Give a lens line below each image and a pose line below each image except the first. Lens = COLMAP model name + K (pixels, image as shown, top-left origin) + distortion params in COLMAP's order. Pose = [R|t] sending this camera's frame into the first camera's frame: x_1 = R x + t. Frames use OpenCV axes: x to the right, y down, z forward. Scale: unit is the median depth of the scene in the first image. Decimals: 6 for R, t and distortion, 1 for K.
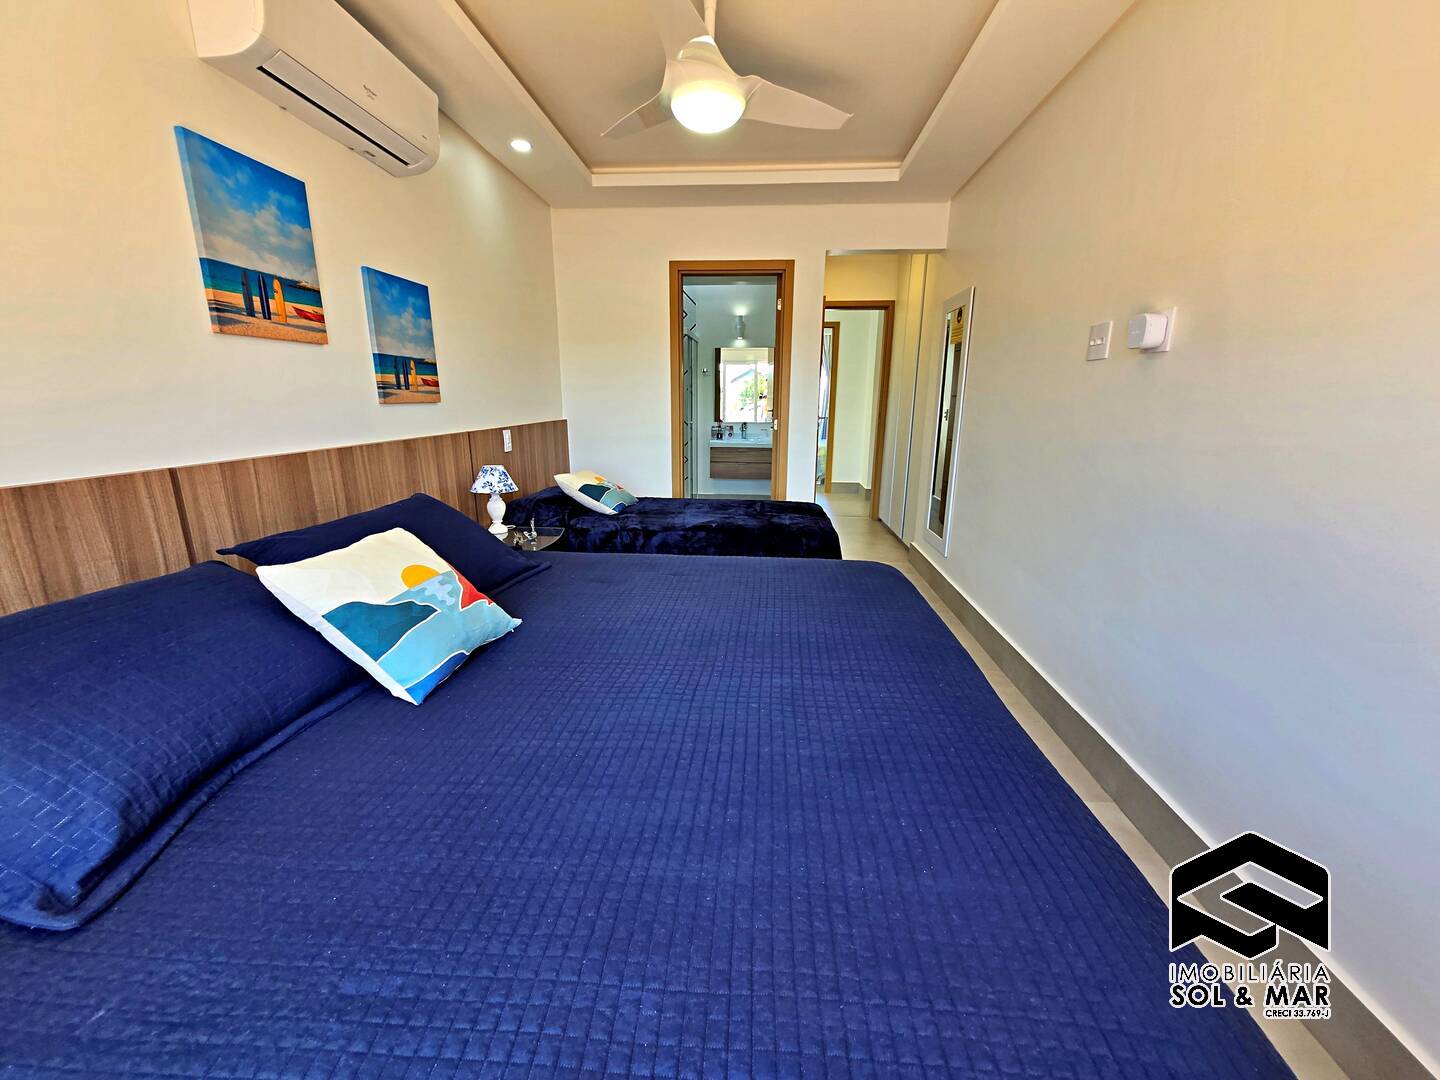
lens RADIAL K [[568.7, 0, 722.0], [0, 568.7, 535.5], [0, 0, 1]] dist [0.001856, -0.001556]
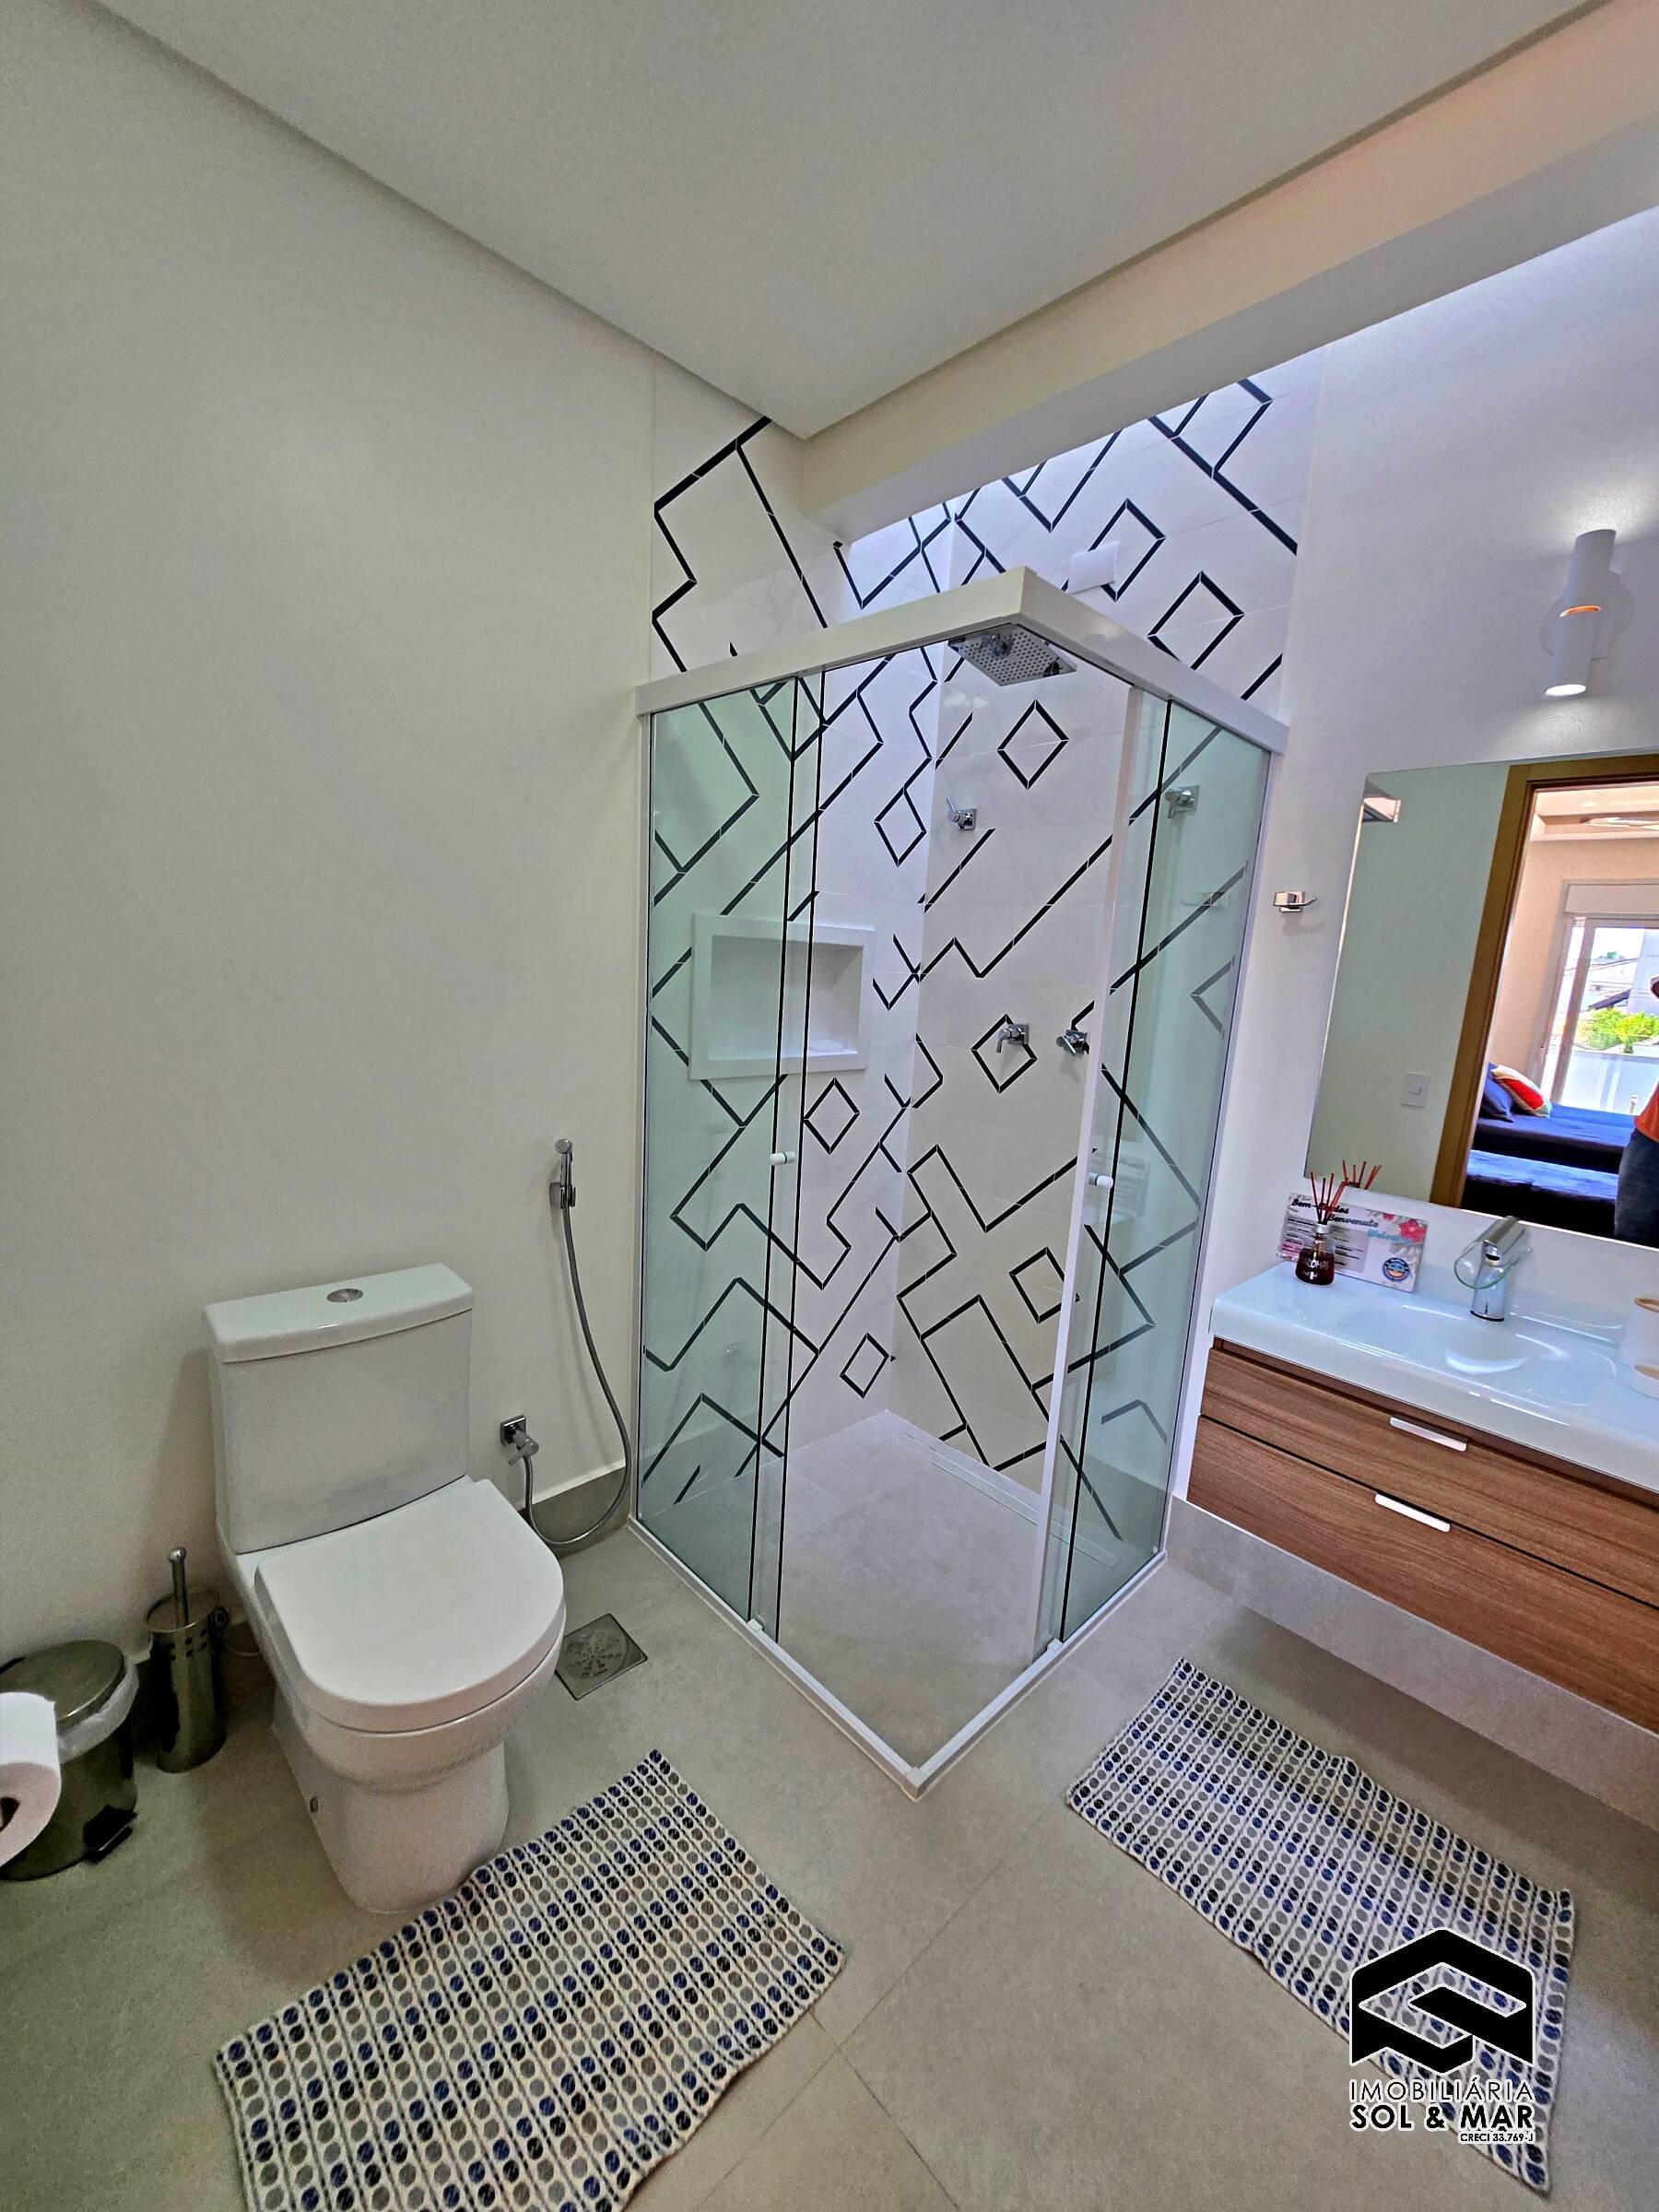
lens RADIAL K [[873.5, 0, 826.1], [0, 873.5, 1111.5], [0, 0, 1]] dist [0.001856, -0.001556]
pose [[0.742272, 0.161443, -0.650360, 0.052866], [-0.213956, 0.976842, -0.001705, -0.194633], [0.635024, 0.140414, 0.759624, 0.710046]]
